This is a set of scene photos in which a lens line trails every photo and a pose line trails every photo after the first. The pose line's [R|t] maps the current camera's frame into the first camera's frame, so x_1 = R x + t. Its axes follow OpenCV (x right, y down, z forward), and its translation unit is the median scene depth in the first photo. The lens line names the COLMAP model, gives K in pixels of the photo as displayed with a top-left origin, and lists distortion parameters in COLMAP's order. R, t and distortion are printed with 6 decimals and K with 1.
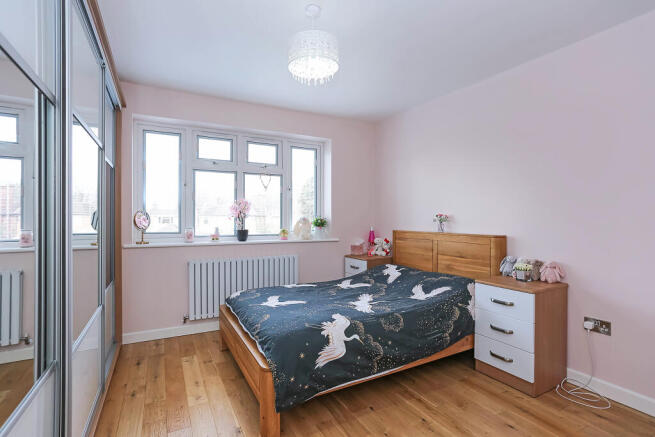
lens RADIAL K [[323.3, 0, 328.7], [0, 323.3, 216.8], [0, 0, 1]] dist [-0.039373, -0.000133]
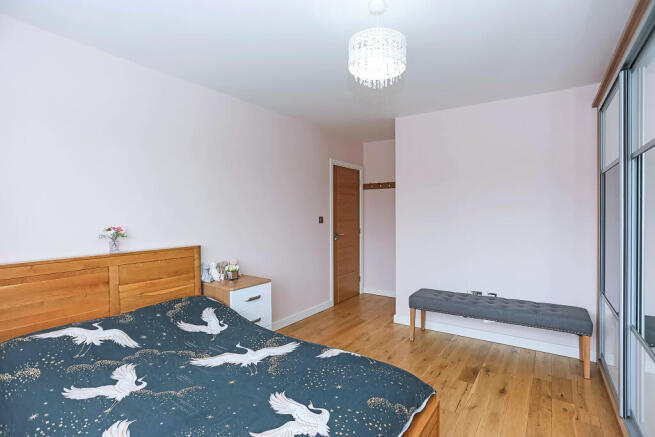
lens RADIAL K [[323.3, 0, 329.2], [0, 323.3, 217.2], [0, 0, 1]] dist [-0.039373, -0.000133]
pose [[-0.455079, -0.004873, 0.890438, -0.490634], [0.007452, 0.999929, 0.009281, -0.033470], [-0.890420, 0.010858, -0.455011, 0.957531]]
